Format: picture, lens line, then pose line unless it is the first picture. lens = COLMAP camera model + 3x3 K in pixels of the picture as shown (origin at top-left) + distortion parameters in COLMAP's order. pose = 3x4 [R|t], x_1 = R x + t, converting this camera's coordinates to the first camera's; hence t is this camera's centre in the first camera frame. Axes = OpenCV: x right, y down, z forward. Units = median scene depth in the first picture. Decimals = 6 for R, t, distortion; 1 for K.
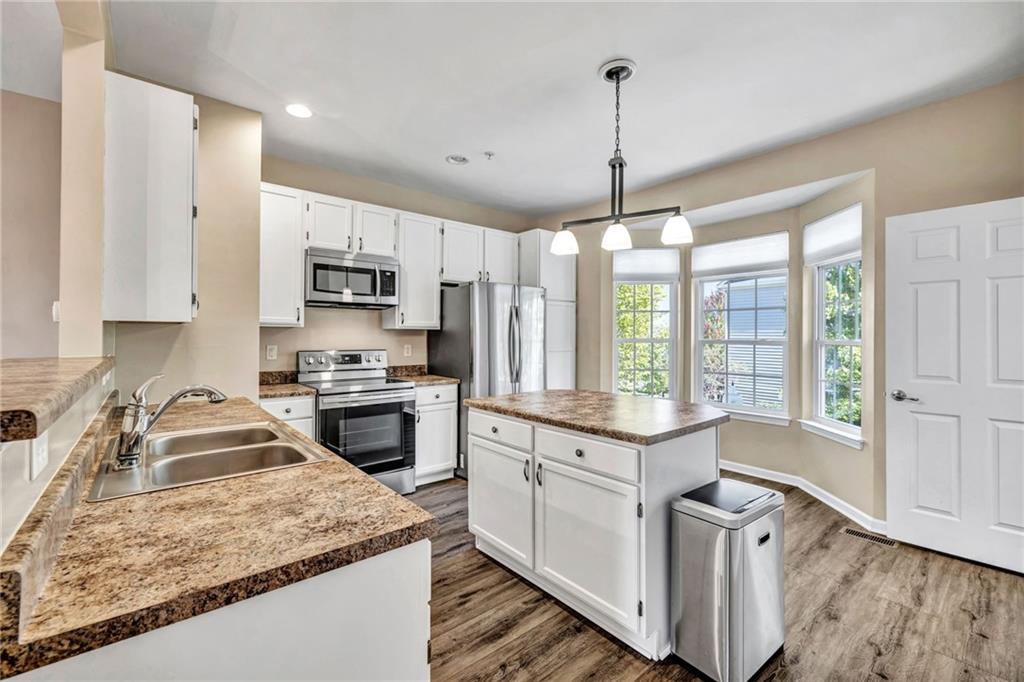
lens RADIAL K [[431.6, 0, 514.5], [0, 431.6, 337.6], [0, 0, 1]] dist [-0.001511, 0.000150]
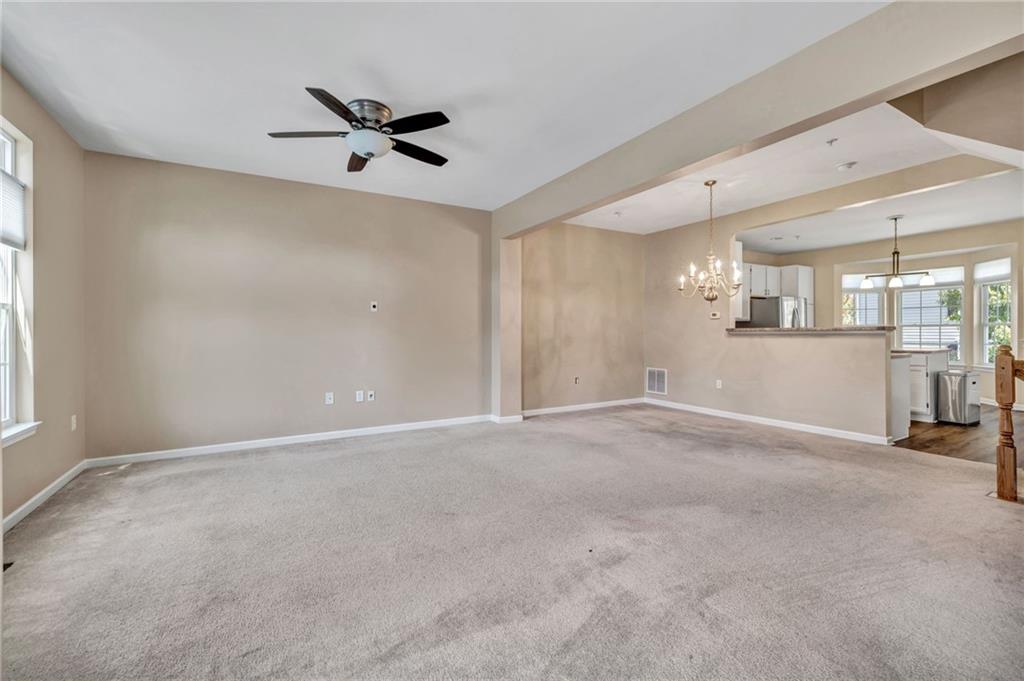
lens RADIAL K [[431.6, 0, 510.0], [0, 431.6, 333.2], [0, 0, 1]] dist [-0.001511, 0.000150]
pose [[0.982482, -0.010235, -0.186075, -0.874651], [0.009672, 0.999945, -0.003933, 0.032485], [0.186105, 0.002064, 0.982528, -1.102578]]
